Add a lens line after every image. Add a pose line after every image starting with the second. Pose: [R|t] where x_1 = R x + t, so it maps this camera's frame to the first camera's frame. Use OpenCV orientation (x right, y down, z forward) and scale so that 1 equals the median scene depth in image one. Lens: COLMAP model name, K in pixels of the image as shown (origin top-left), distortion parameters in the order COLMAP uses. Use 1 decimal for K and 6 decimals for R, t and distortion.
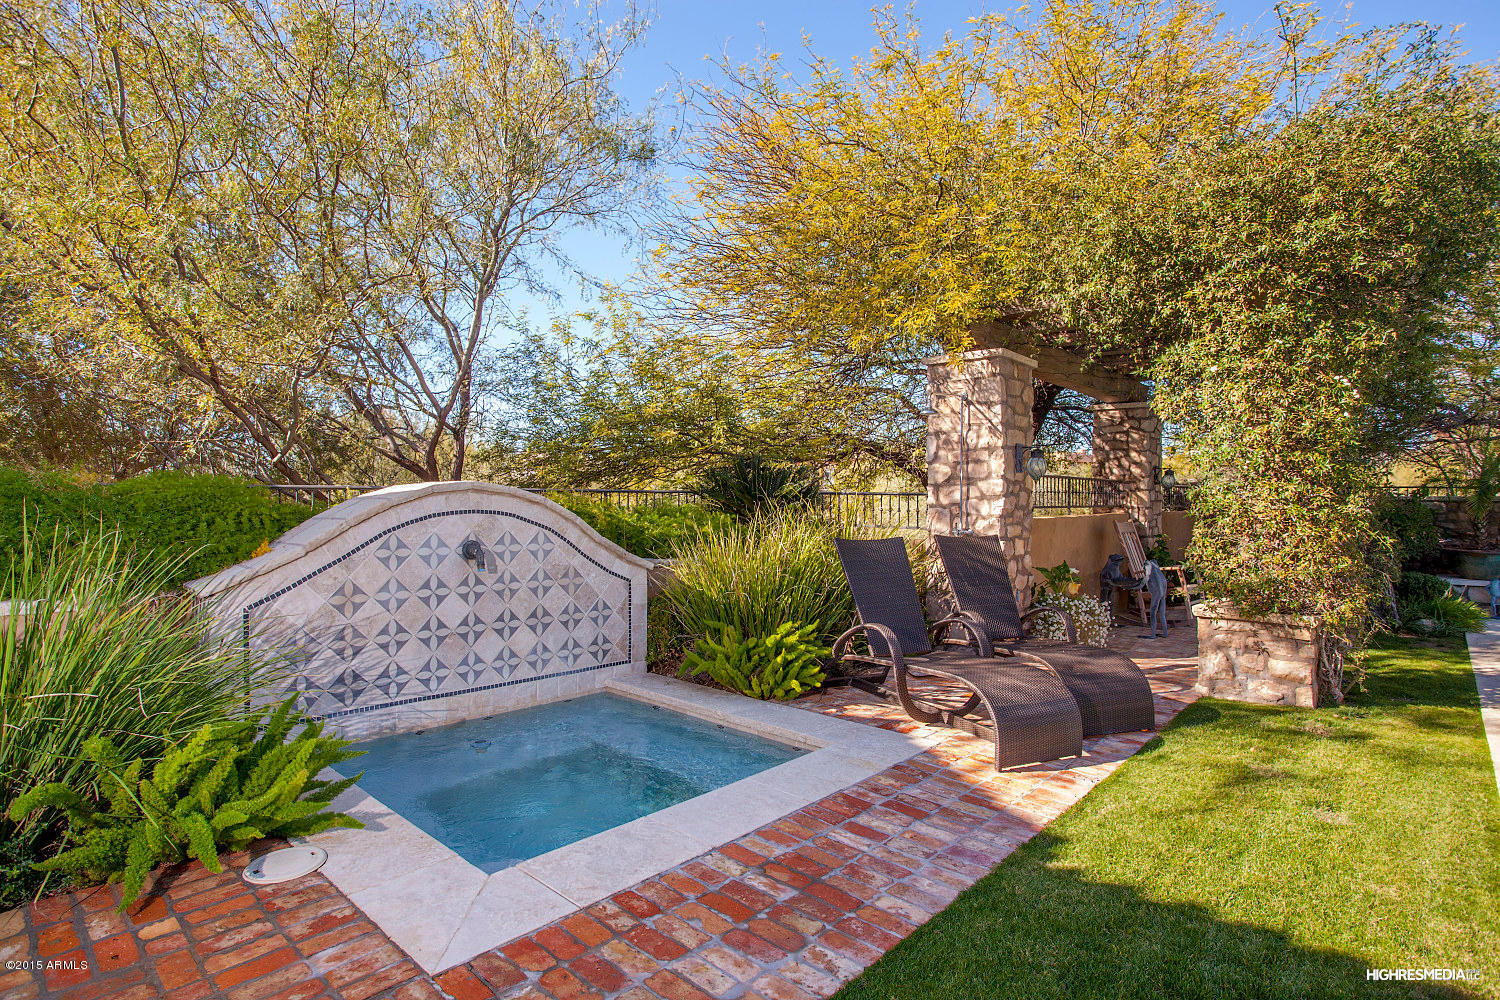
lens RADIAL K [[794.9, 0, 749.0], [0, 794.9, 501.0], [0, 0, 1]] dist [0.000468, 0.000036]
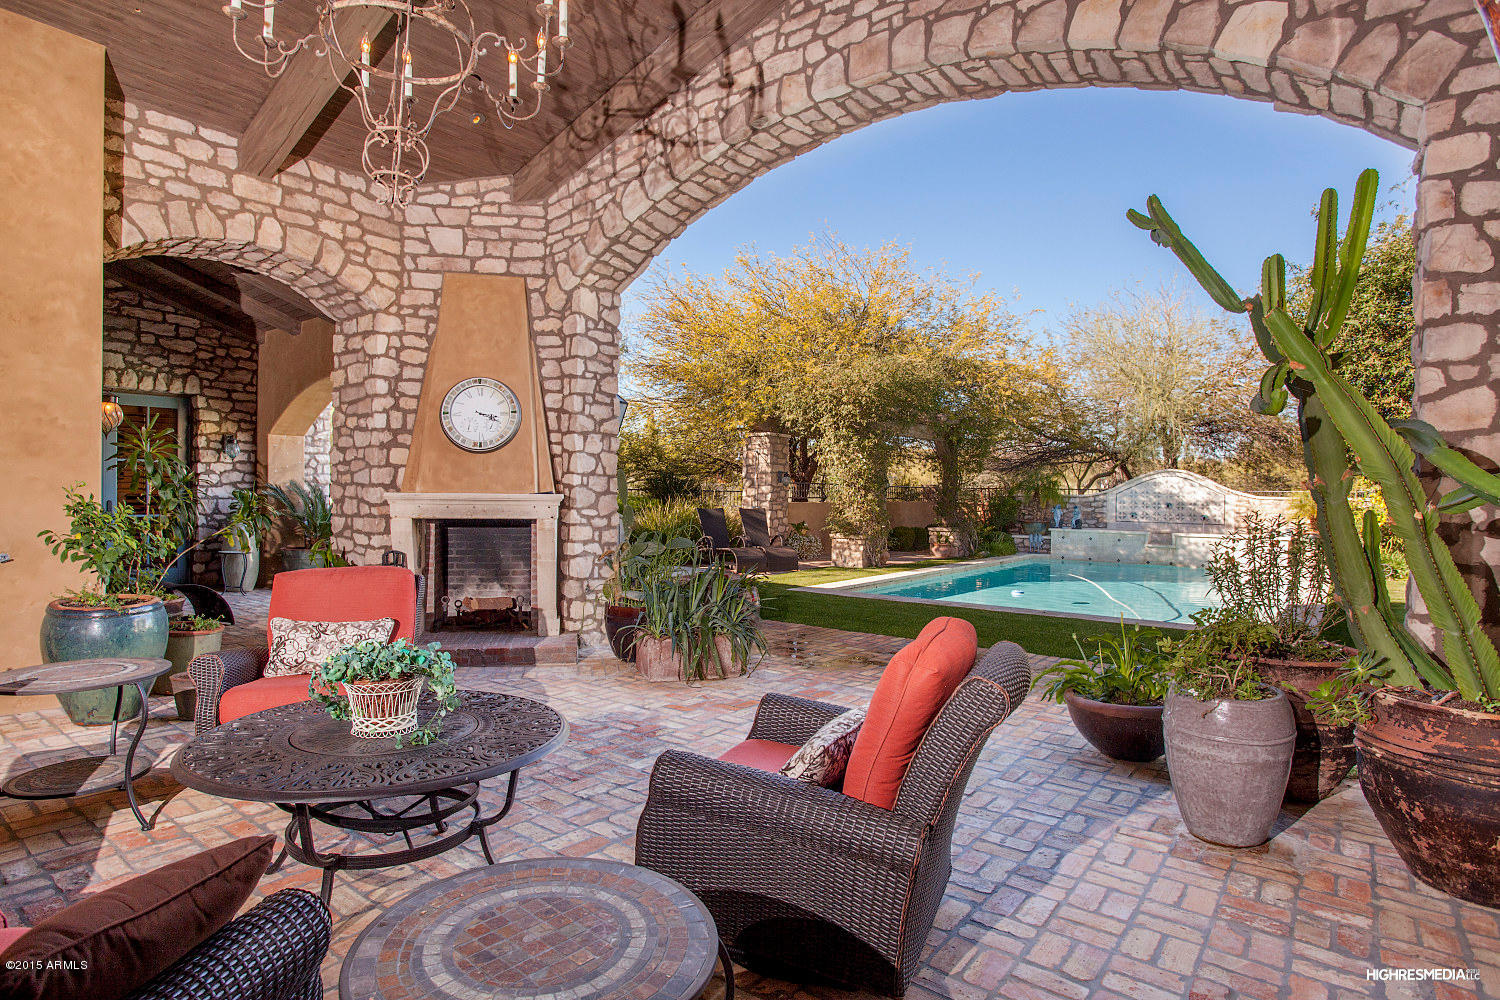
lens RADIAL K [[822.1, 0, 752.8], [0, 822.1, 498.4], [0, 0, 1]] dist [-0.001930, -0.000110]
pose [[0.995853, 0.011534, 0.090245, 0.039314], [-0.011355, 0.999932, -0.002493, 0.020568], [-0.090268, 0.001458, 0.995916, -1.659689]]
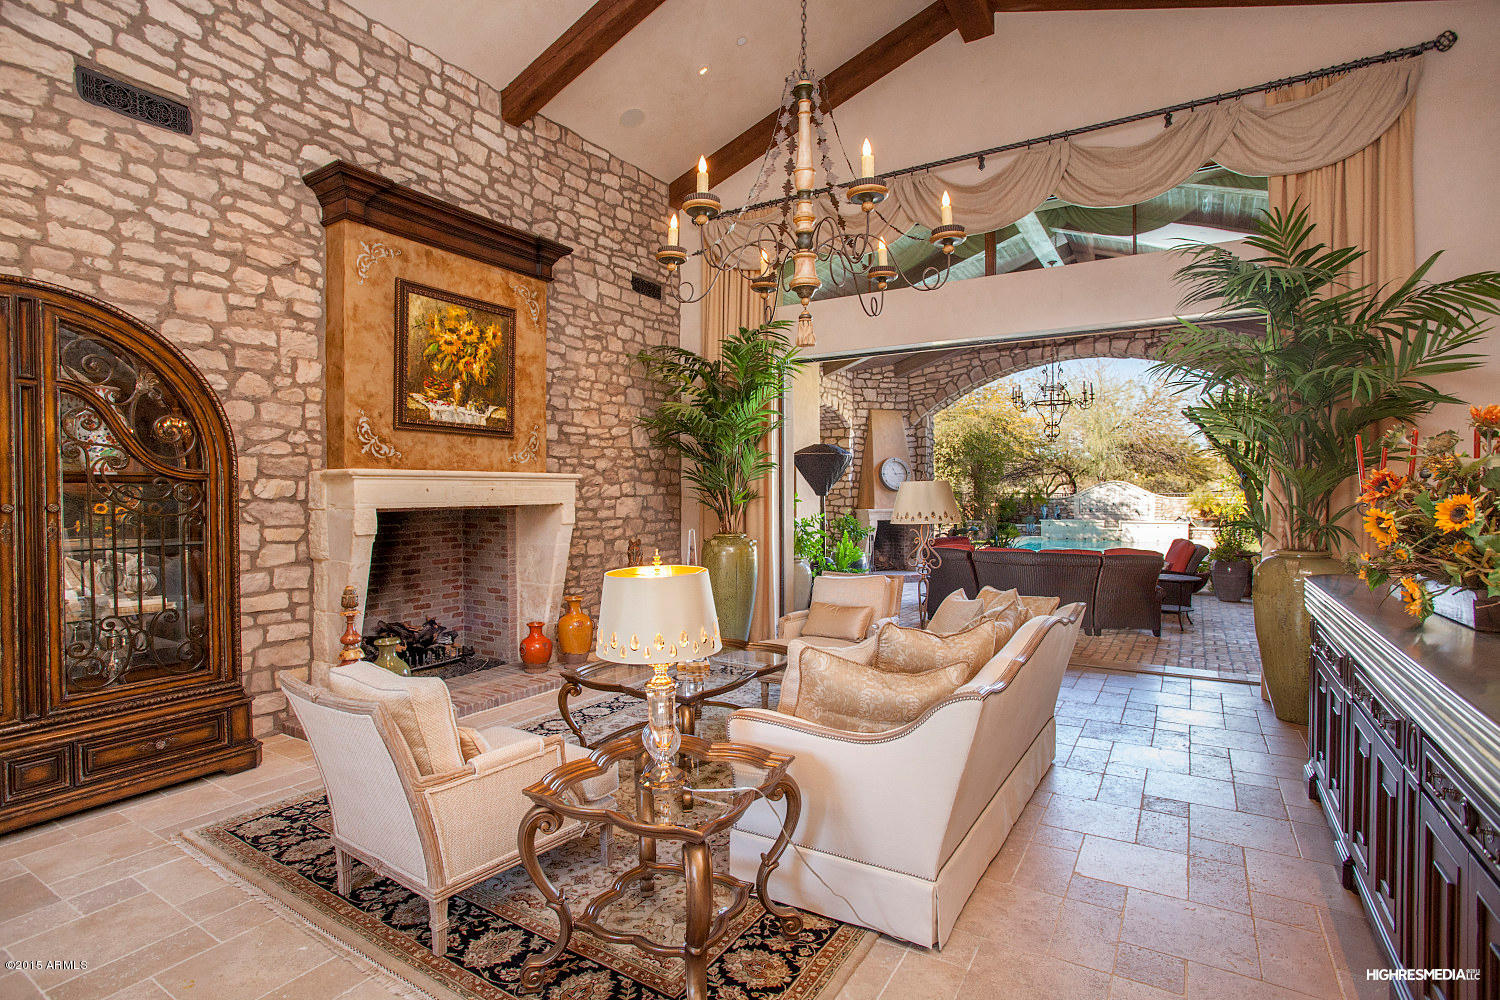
lens RADIAL K [[727.6, 0, 750.0], [0, 727.6, 500.3], [0, 0, 1]] dist [0.000488, 0.000010]
pose [[0.979296, 0.005012, 0.202374, -1.193412], [-0.007396, 0.999912, 0.011025, -0.035956], [-0.202301, -0.012294, 0.979246, -2.690091]]
